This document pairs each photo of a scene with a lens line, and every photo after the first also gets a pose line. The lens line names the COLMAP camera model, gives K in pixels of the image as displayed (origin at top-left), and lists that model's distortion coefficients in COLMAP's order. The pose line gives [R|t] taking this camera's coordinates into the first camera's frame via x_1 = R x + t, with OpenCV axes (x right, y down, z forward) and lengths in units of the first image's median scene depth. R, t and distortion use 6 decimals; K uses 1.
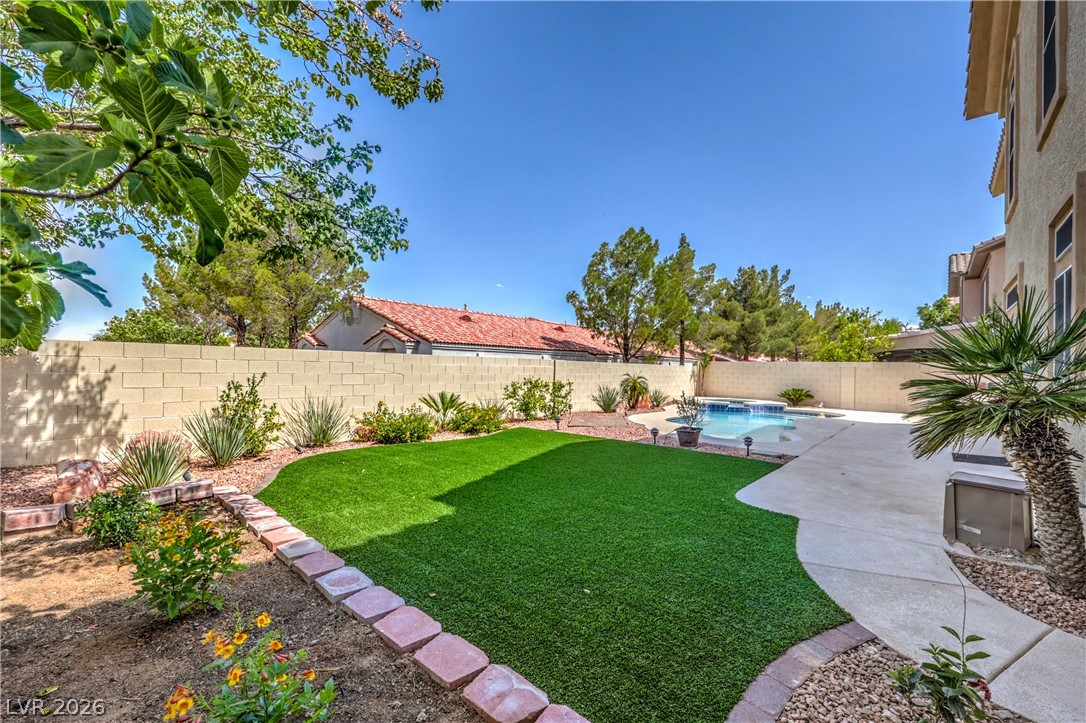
lens RADIAL K [[462.2, 0, 544.6], [0, 462.2, 359.7], [0, 0, 1]] dist [0.002604, 0.001842]
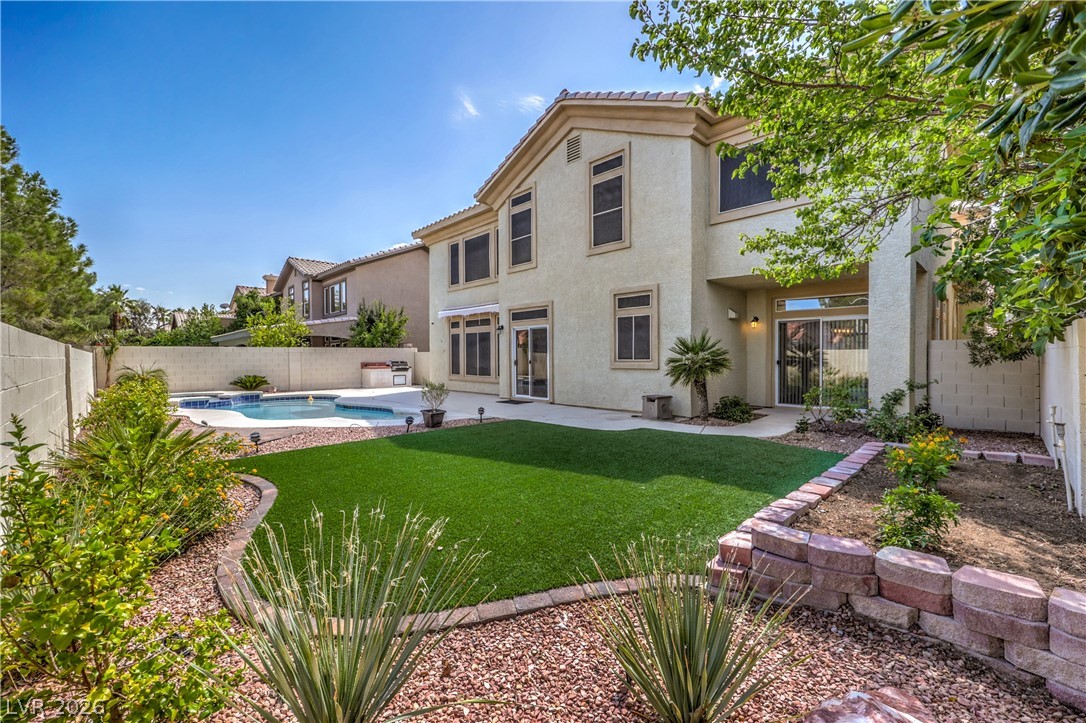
lens RADIAL K [[462.2, 0, 548.1], [0, 462.2, 361.2], [0, 0, 1]] dist [0.002604, 0.001842]
pose [[0.092141, -0.039825, 0.994949, -0.386677], [-0.006762, 0.999152, 0.040619, -0.010839], [-0.995723, -0.010471, 0.091793, 0.318572]]
